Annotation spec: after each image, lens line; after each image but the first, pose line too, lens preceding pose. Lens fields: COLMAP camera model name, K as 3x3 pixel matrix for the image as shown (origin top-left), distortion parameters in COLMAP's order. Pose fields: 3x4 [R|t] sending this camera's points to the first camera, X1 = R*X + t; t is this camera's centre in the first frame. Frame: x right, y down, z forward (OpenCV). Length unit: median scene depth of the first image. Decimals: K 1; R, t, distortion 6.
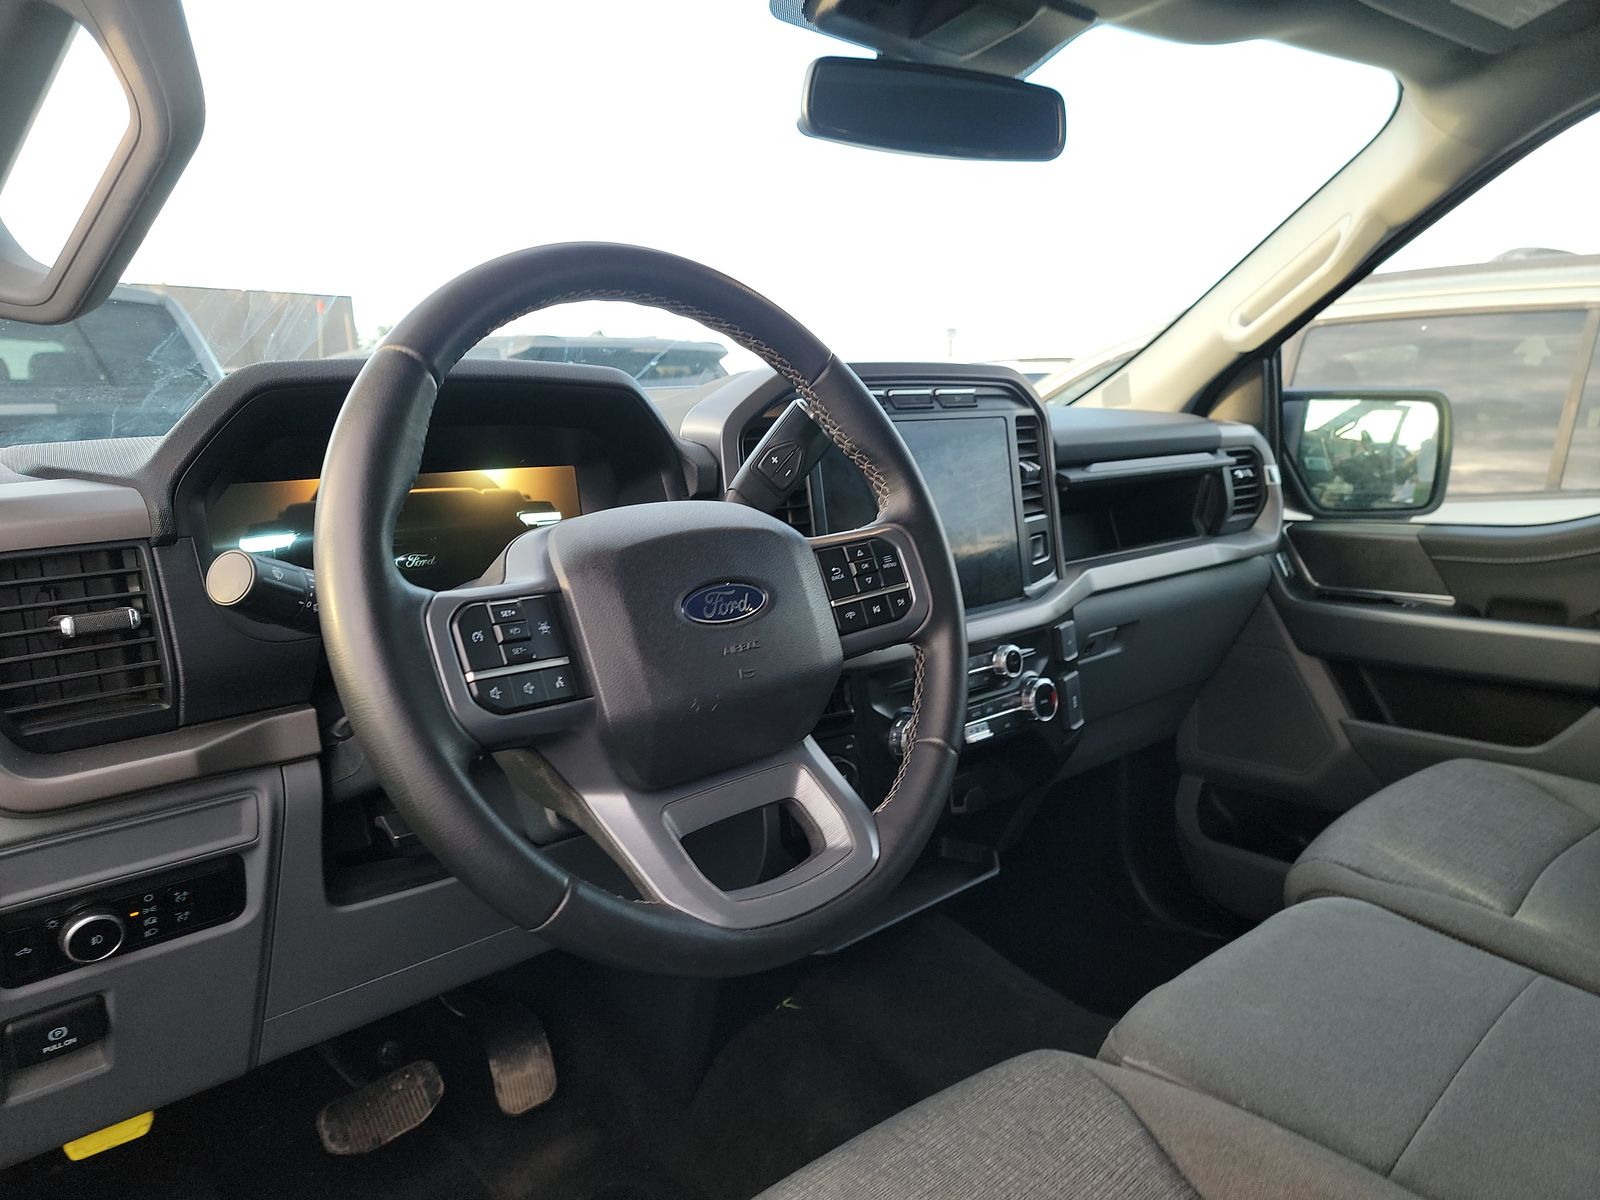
lens RADIAL K [[1103.5, 0, 772.4], [0, 1103.5, 621.2], [0, 0, 1]] dist [0.103679, -0.078784]
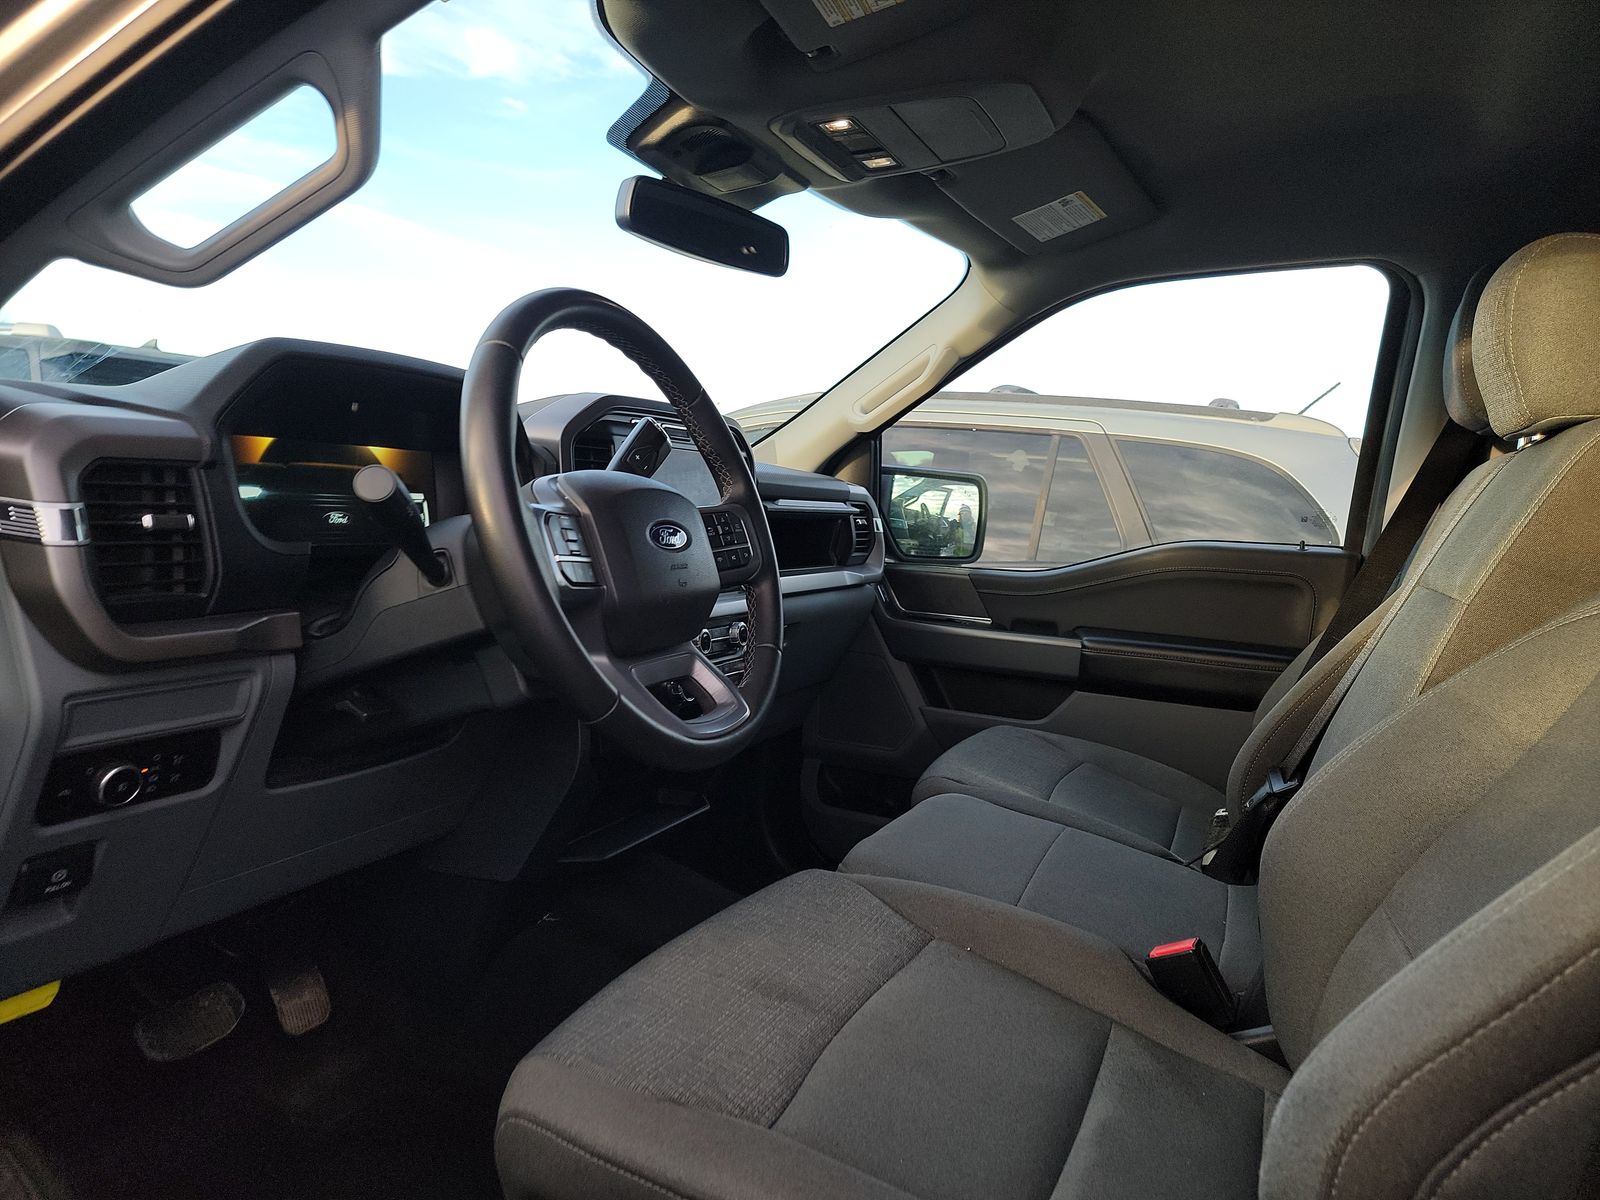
lens RADIAL K [[1103.5, 0, 772.4], [0, 1103.5, 621.2], [0, 0, 1]] dist [0.103679, -0.078784]
pose [[0.919598, 0.041299, 0.390683, -0.230228], [-0.017567, 0.997787, -0.064124, 0.089294], [-0.392467, 0.052105, 0.918289, -0.203745]]
